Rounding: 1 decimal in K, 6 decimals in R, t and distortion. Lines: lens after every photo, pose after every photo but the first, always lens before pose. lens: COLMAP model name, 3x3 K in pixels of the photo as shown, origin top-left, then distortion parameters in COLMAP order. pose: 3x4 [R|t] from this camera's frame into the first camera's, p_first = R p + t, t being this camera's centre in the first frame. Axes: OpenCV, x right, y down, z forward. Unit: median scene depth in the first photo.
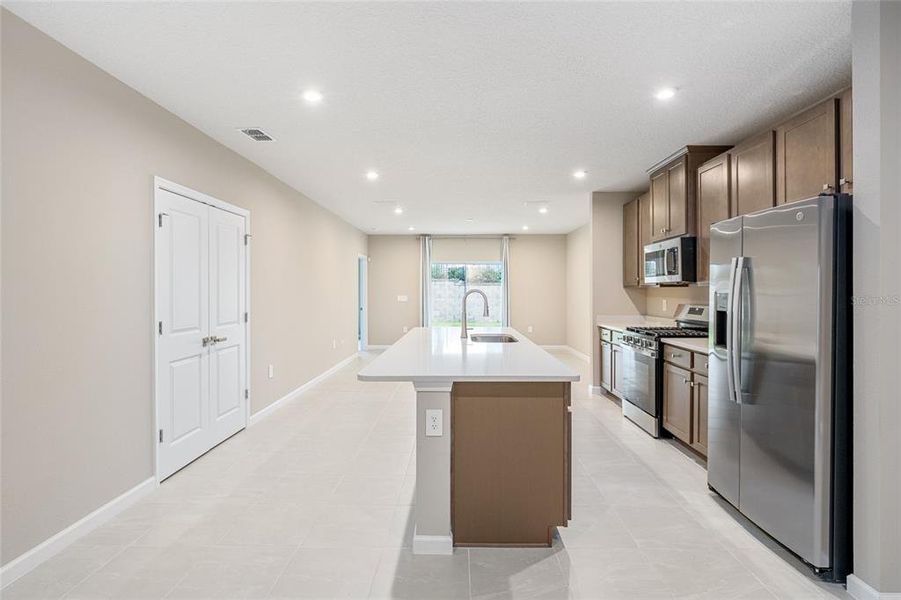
lens RADIAL K [[439.4, 0, 451.3], [0, 439.4, 292.2], [0, 0, 1]] dist [-0.002261, 0.000606]
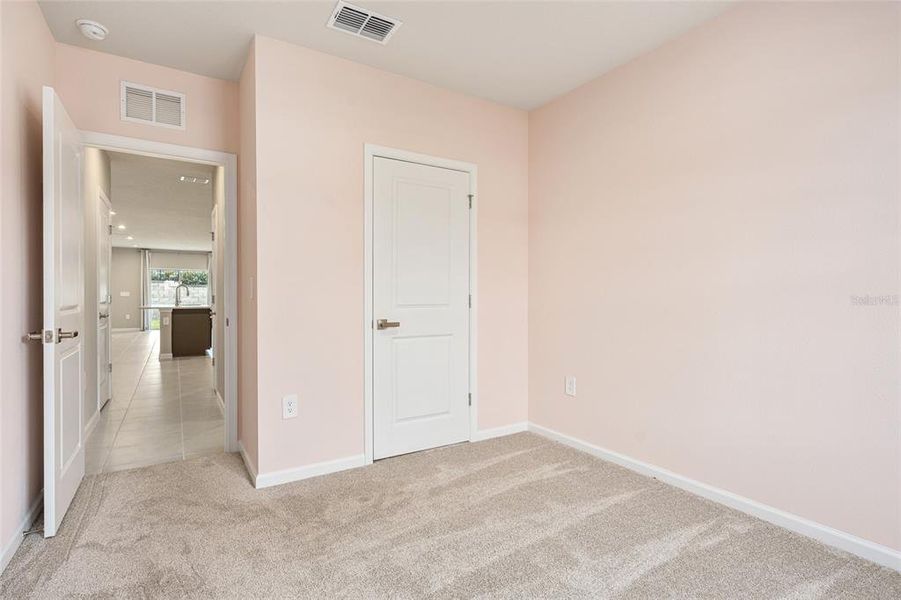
lens RADIAL K [[439.4, 0, 451.3], [0, 439.4, 292.2], [0, 0, 1]] dist [-0.002261, 0.000606]
pose [[0.834936, 0.002059, 0.550343, -0.037999], [0.003160, 0.999959, -0.008534, 0.058475], [-0.550338, 0.008865, 0.834895, -1.792578]]
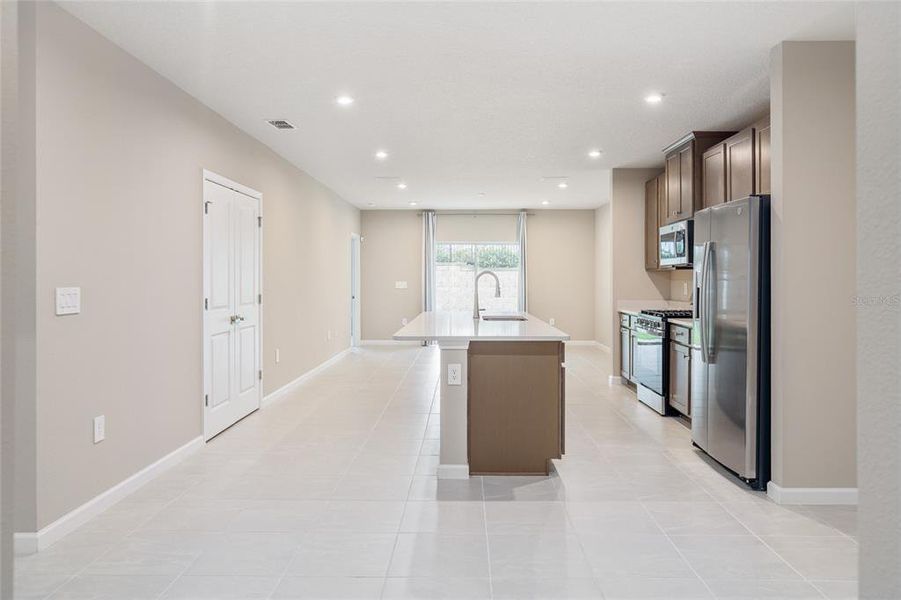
lens RADIAL K [[599.6, 0, 450.8], [0, 599.6, 280.0], [0, 0, 1]] dist [0.005409, 0.001095]
pose [[0.999982, 0.000648, -0.006023, -0.022123], [-0.000661, 0.999997, -0.002167, 0.017836], [0.006022, 0.002171, 0.999980, -0.402379]]
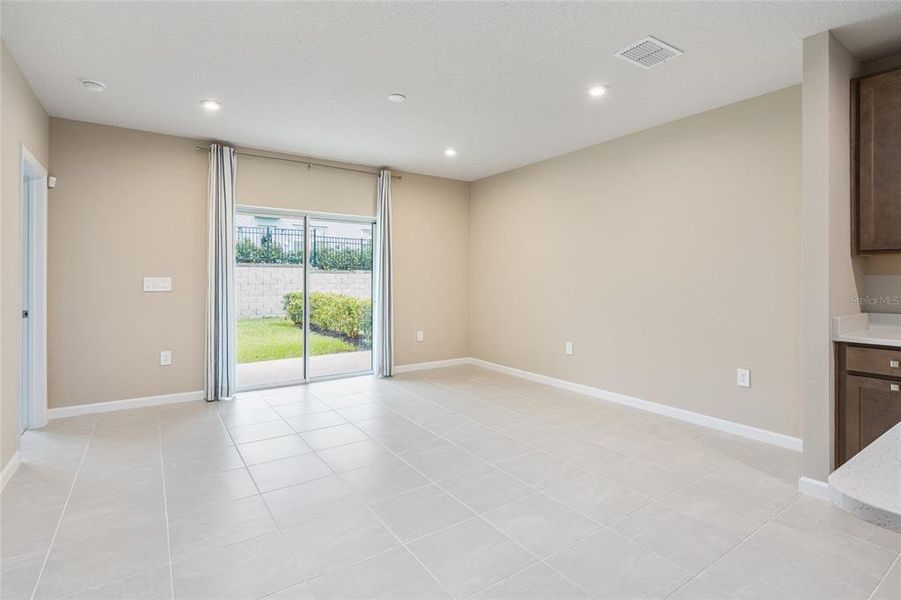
lens RADIAL K [[447.4, 0, 462.8], [0, 447.4, 275.1], [0, 0, 1]] dist [0.000871, -0.000122]
pose [[0.809050, 0.005683, 0.587712, -0.325904], [-0.000665, 0.999961, -0.008752, 0.022680], [-0.587739, 0.006690, 0.809023, 1.232457]]
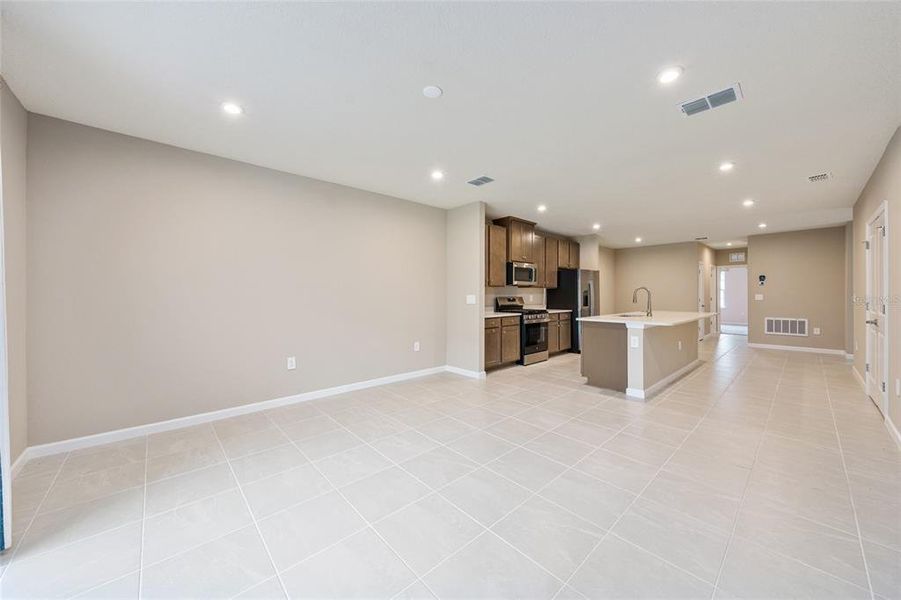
lens RADIAL K [[323.2, 0, 454.5], [0, 323.2, 297.1], [0, 0, 1]] dist [-0.001092, -0.000059]
pose [[-0.689528, -0.002339, 0.724255, -0.340624], [0.004376, 0.999963, 0.007397, 0.020317], [-0.724246, 0.008270, -0.689492, 2.364426]]
